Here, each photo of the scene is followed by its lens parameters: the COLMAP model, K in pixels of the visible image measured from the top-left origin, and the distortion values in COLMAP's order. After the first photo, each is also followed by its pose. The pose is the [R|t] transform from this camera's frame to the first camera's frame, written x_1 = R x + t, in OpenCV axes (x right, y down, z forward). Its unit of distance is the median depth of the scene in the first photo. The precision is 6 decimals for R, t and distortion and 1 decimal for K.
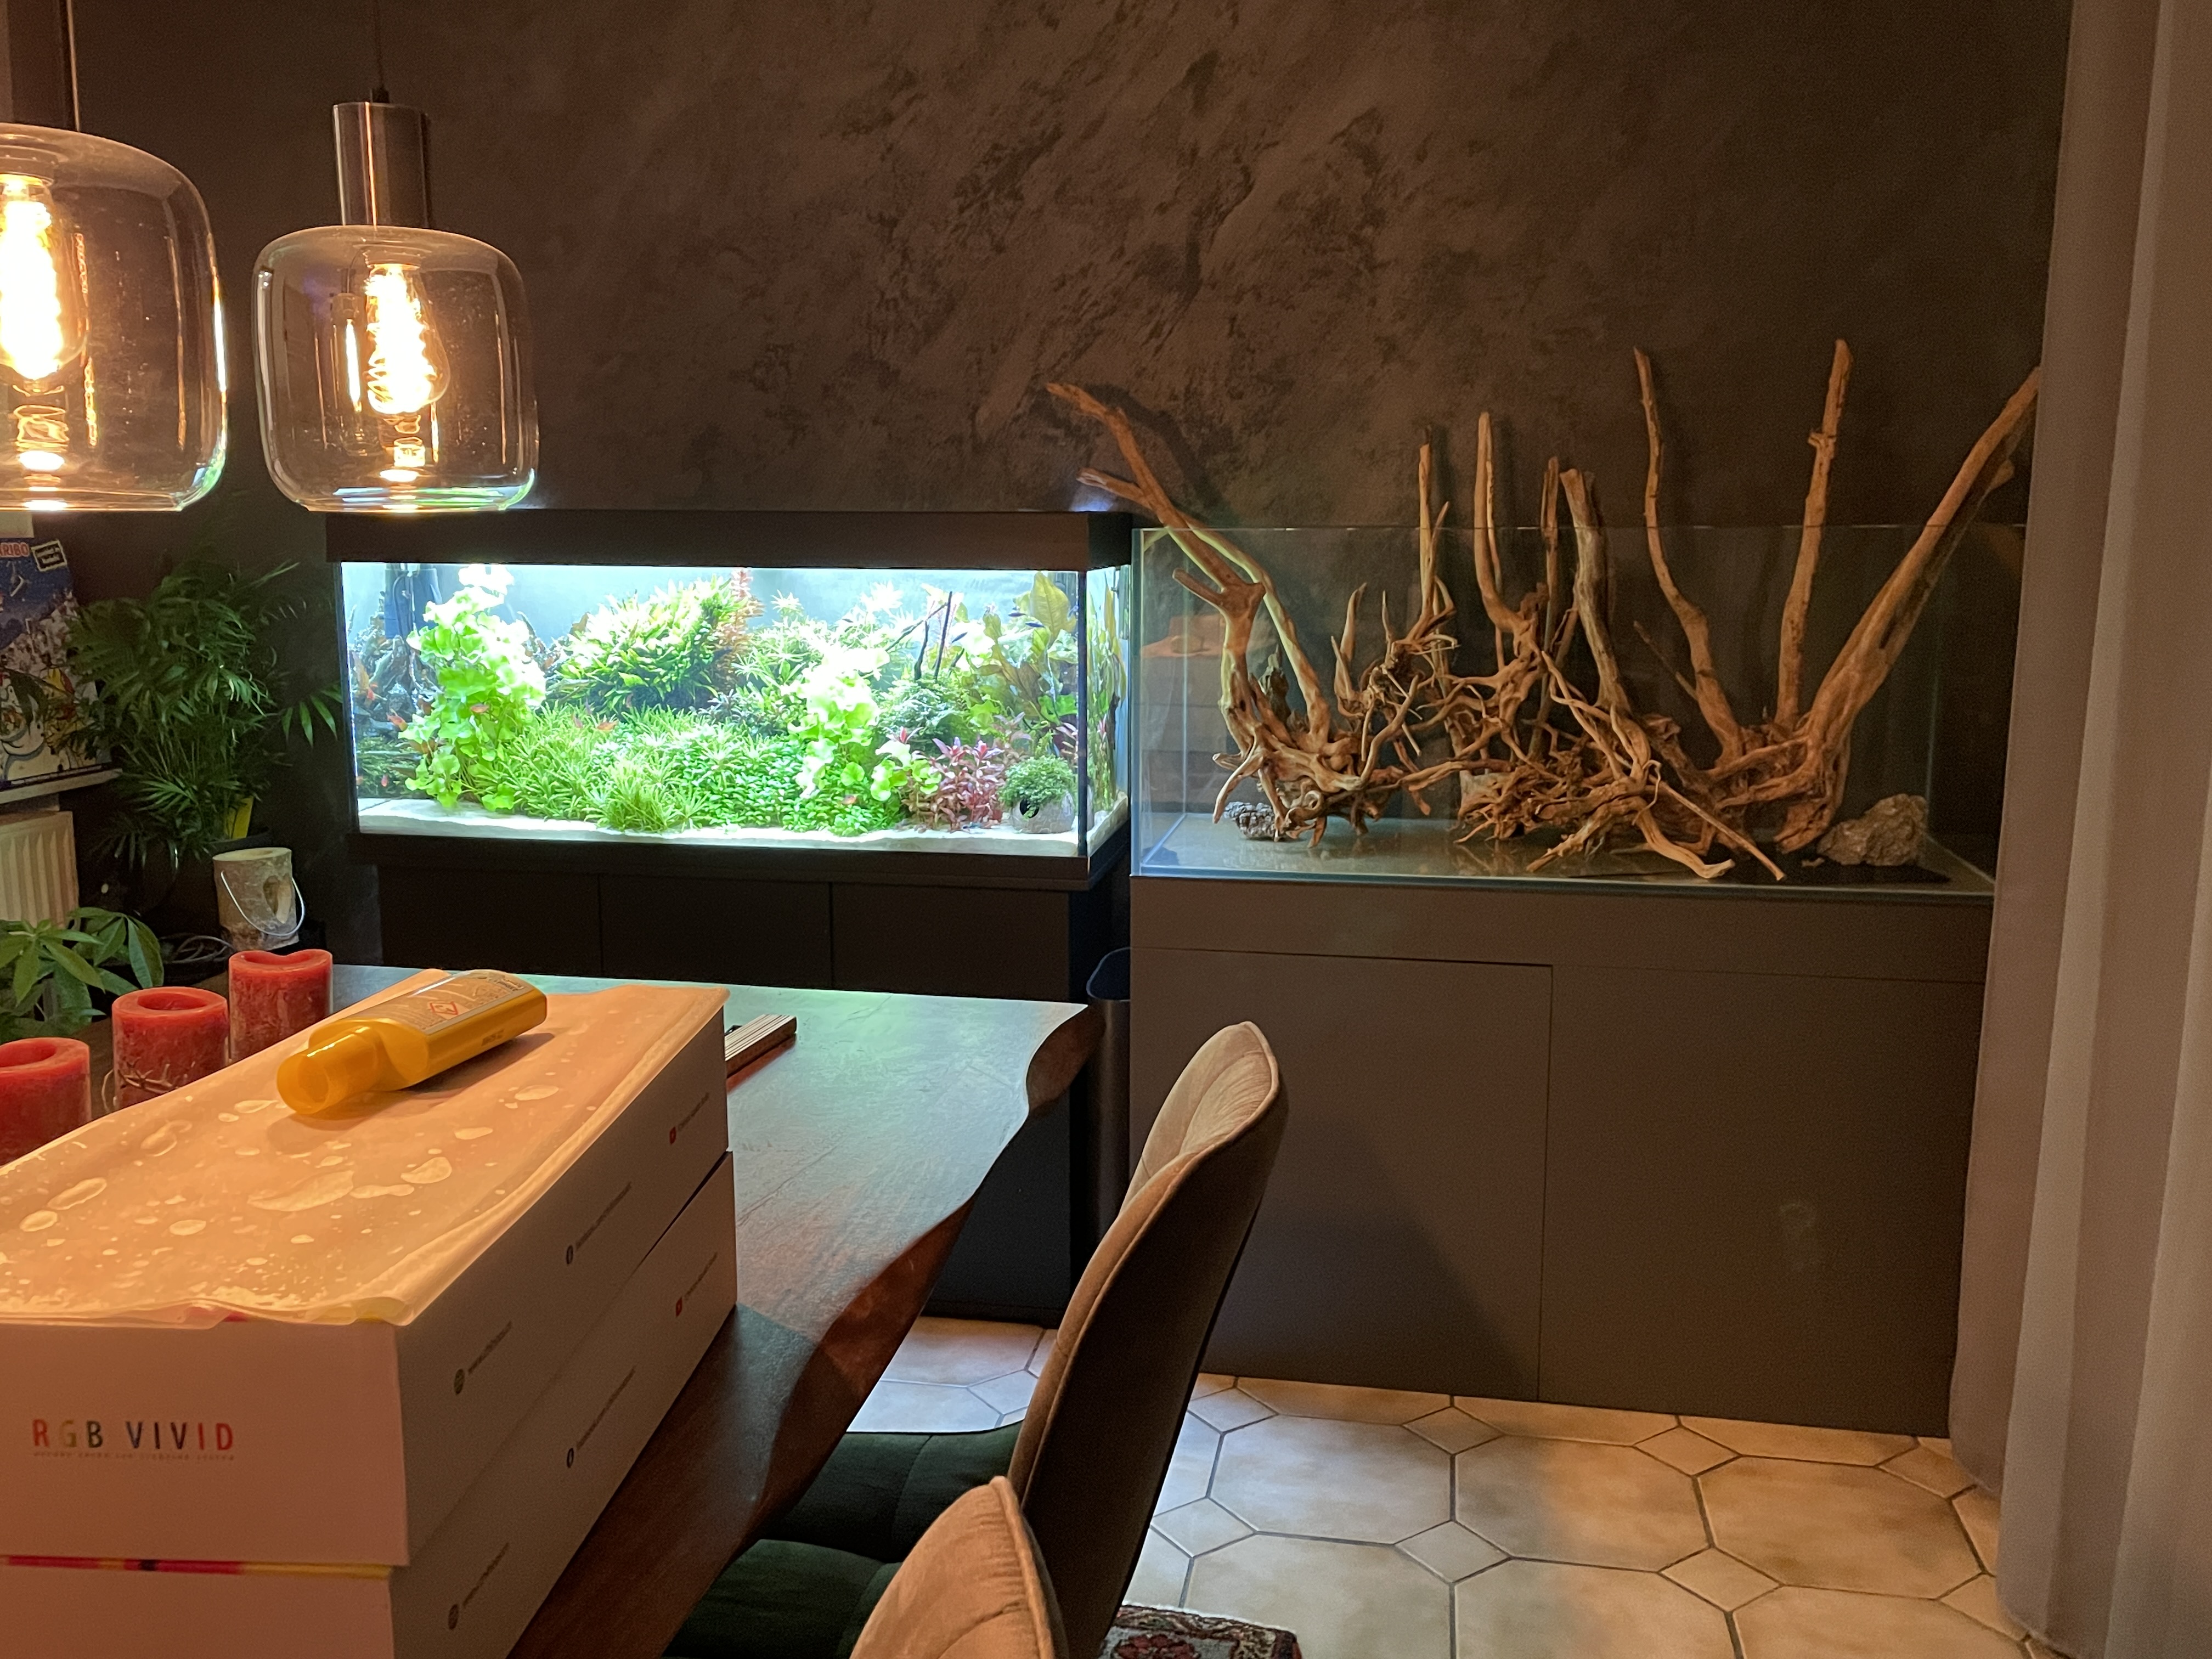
lens RADIAL K [[1875.4, 0, 1102.2], [0, 1875.4, 830.9], [0, 0, 1]] dist [0.050215, -0.047759]
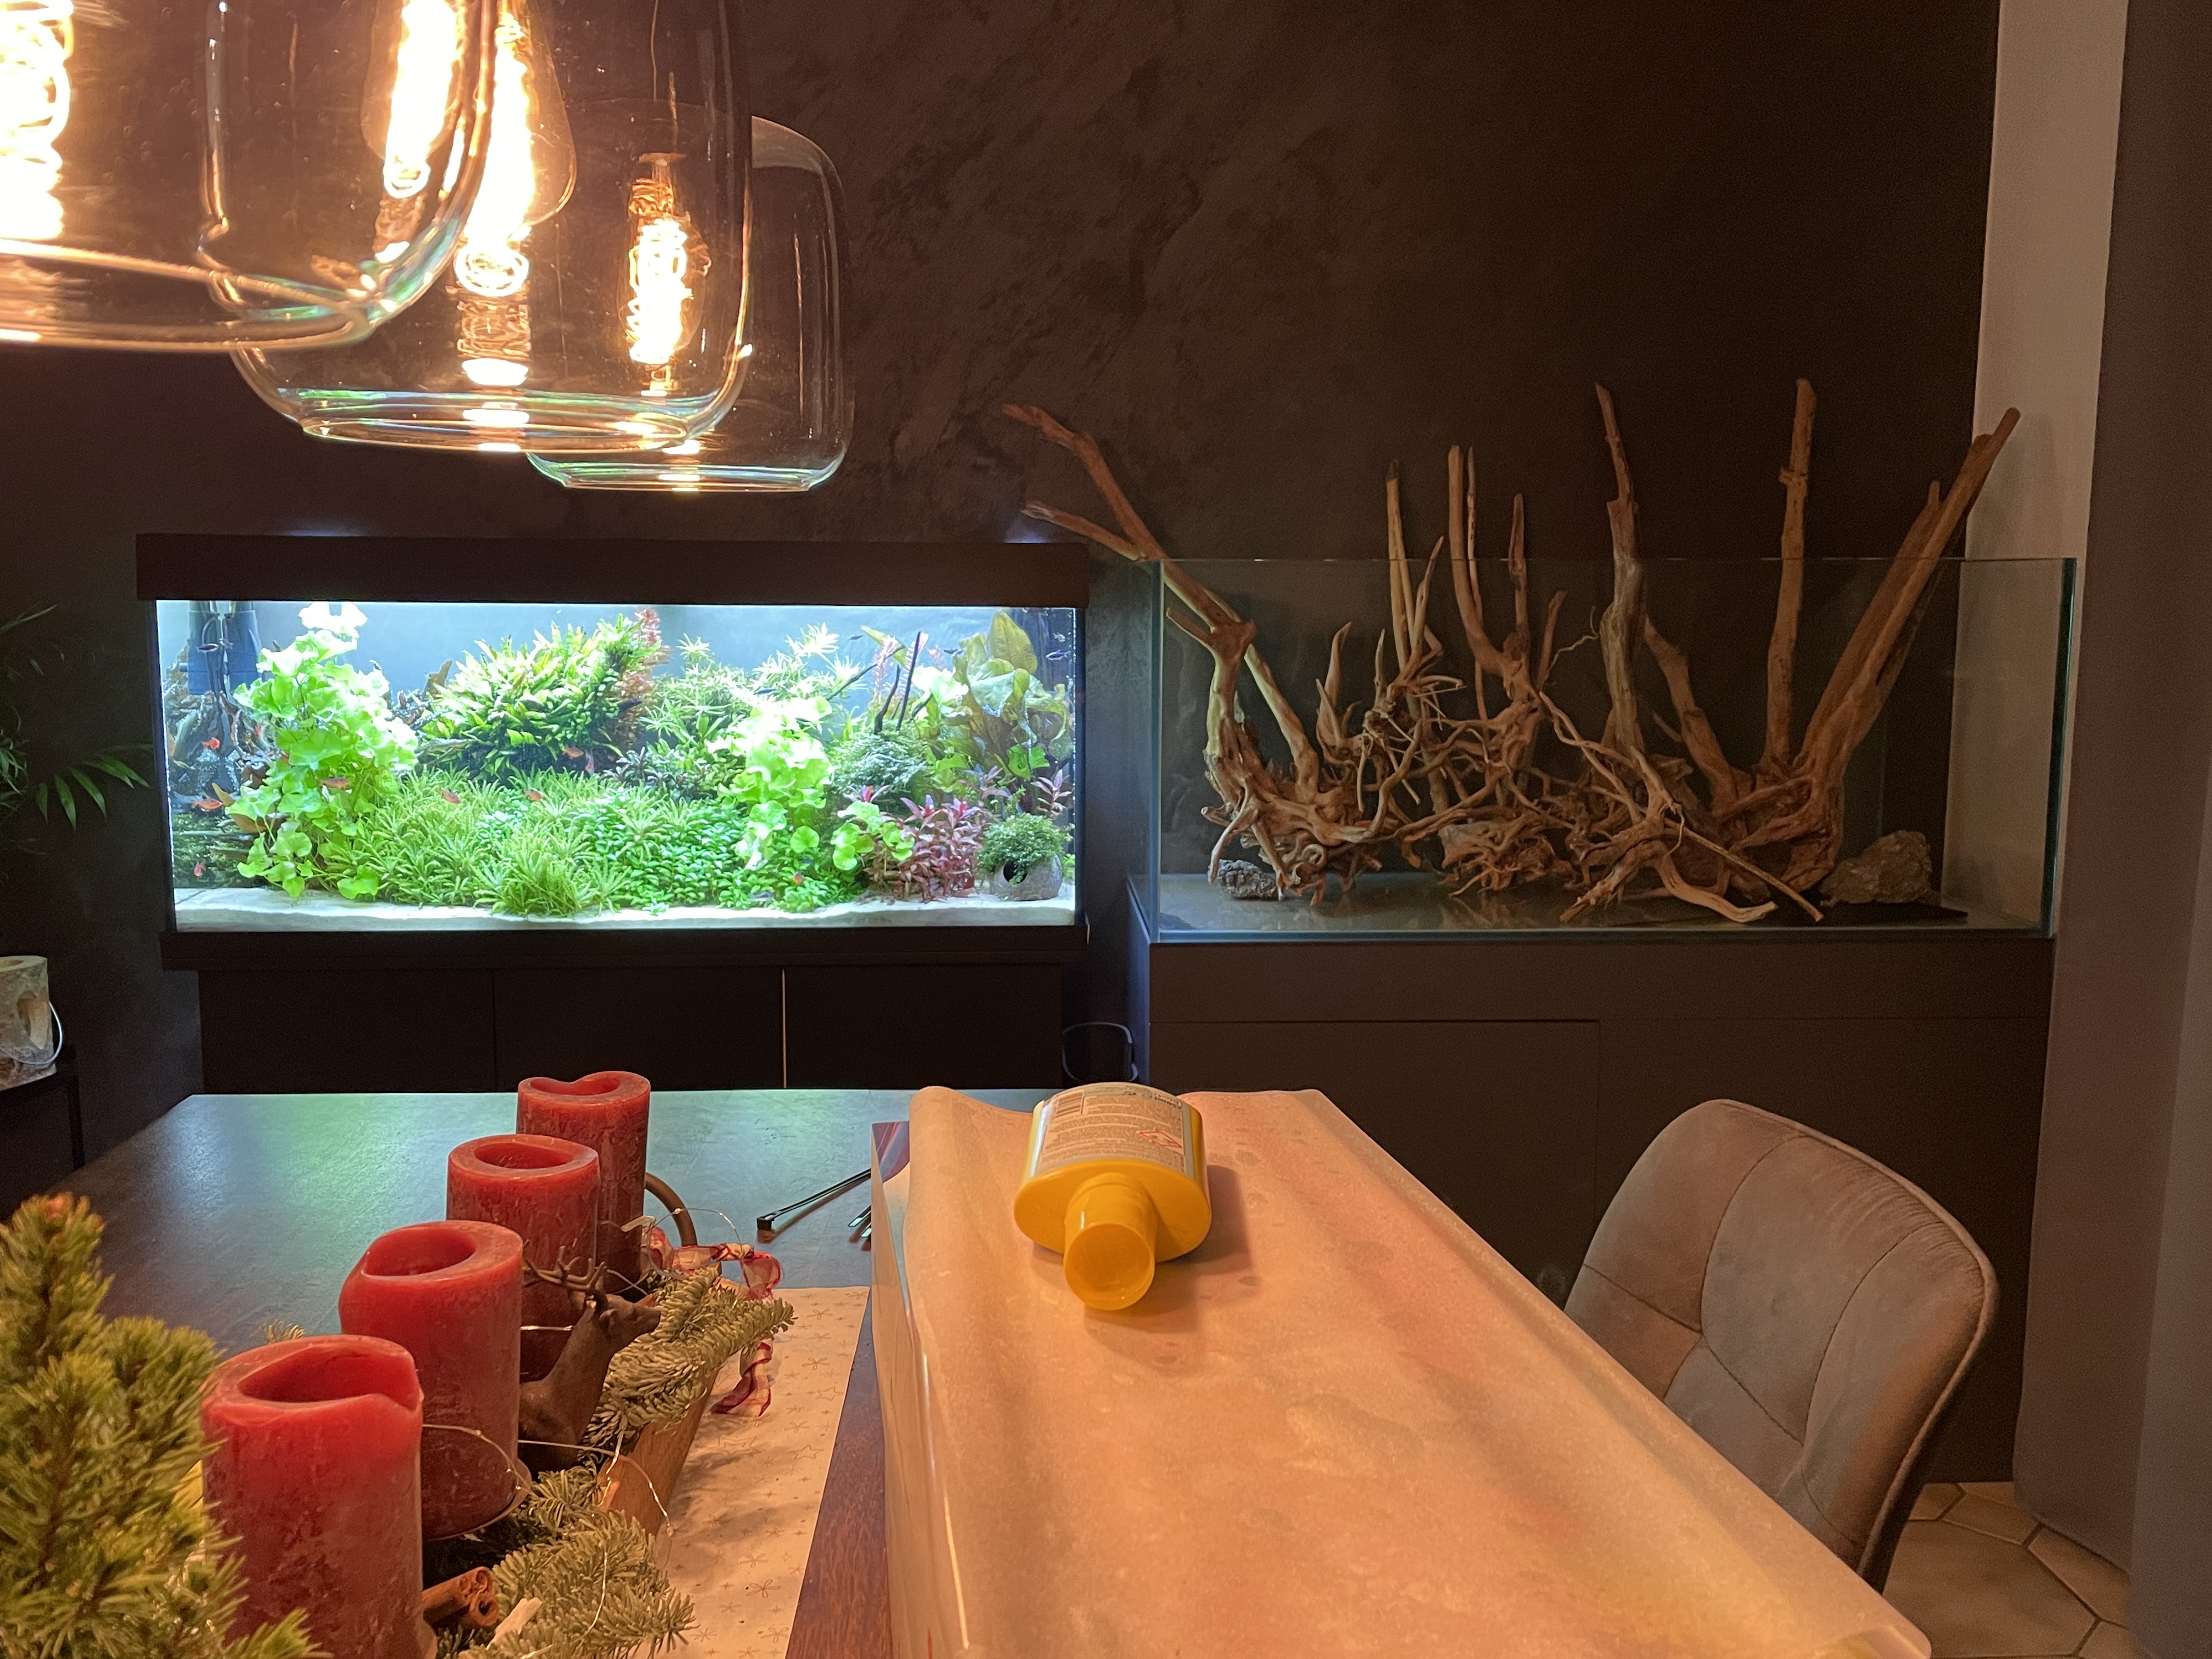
lens RADIAL K [[1875.4, 0, 1108.6], [0, 1875.4, 829.6], [0, 0, 1]] dist [0.050215, -0.047759]
pose [[0.972623, -0.026491, 0.230875, -0.195732], [0.035787, 0.998705, -0.036169, 0.001116], [-0.229618, 0.043442, 0.972311, 0.117571]]
